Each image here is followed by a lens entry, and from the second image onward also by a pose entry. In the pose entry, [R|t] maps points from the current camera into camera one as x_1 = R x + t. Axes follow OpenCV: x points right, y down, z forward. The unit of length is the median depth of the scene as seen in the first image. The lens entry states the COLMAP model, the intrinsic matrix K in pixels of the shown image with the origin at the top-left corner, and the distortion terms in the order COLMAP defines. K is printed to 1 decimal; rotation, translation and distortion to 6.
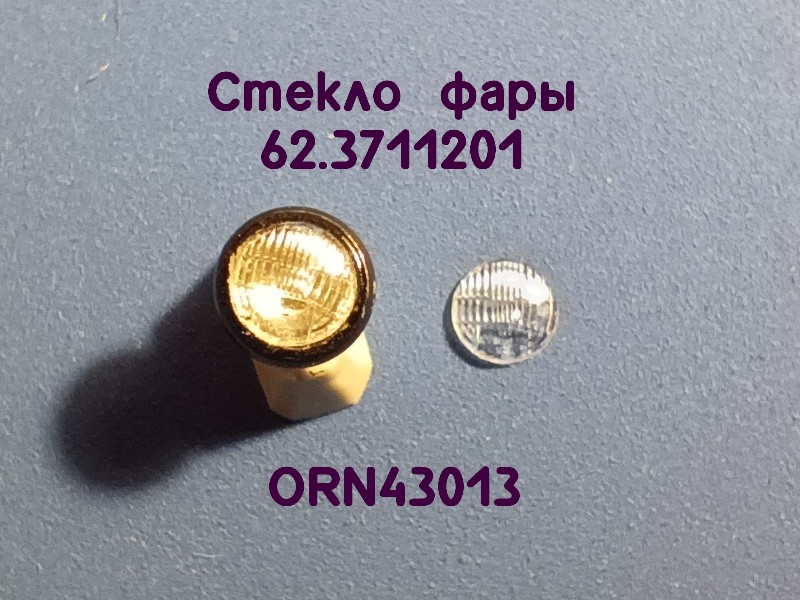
lens RADIAL K [[324.2, 0, 413.4], [0, 324.2, 301.0], [0, 0, 1]] dist [0.003900, -0.001249]
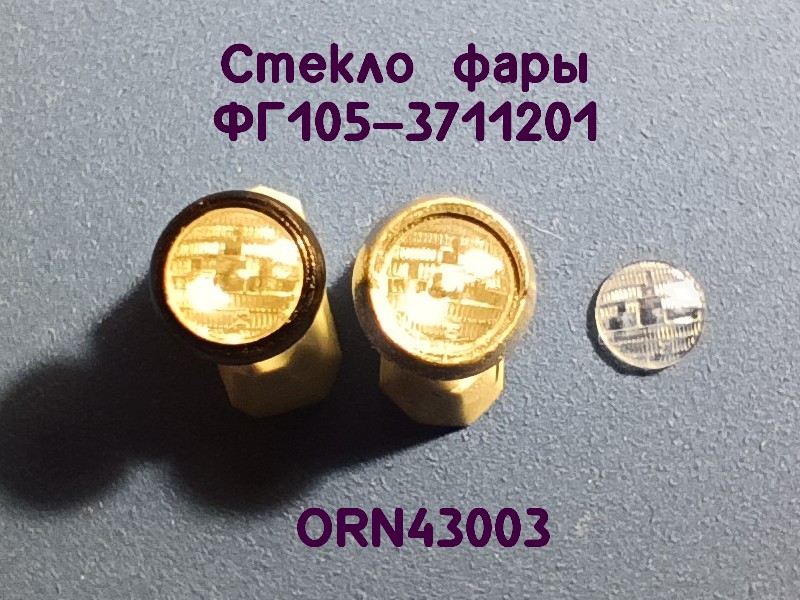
lens RADIAL K [[324.2, 0, 409.3], [0, 324.2, 304.8], [0, 0, 1]] dist [0.003900, -0.001249]
pose [[0.999926, -0.005180, 0.011021, -0.552344], [0.005187, 0.999986, -0.000644, 0.590098], [-0.011018, 0.000701, 0.999939, 0.032451]]
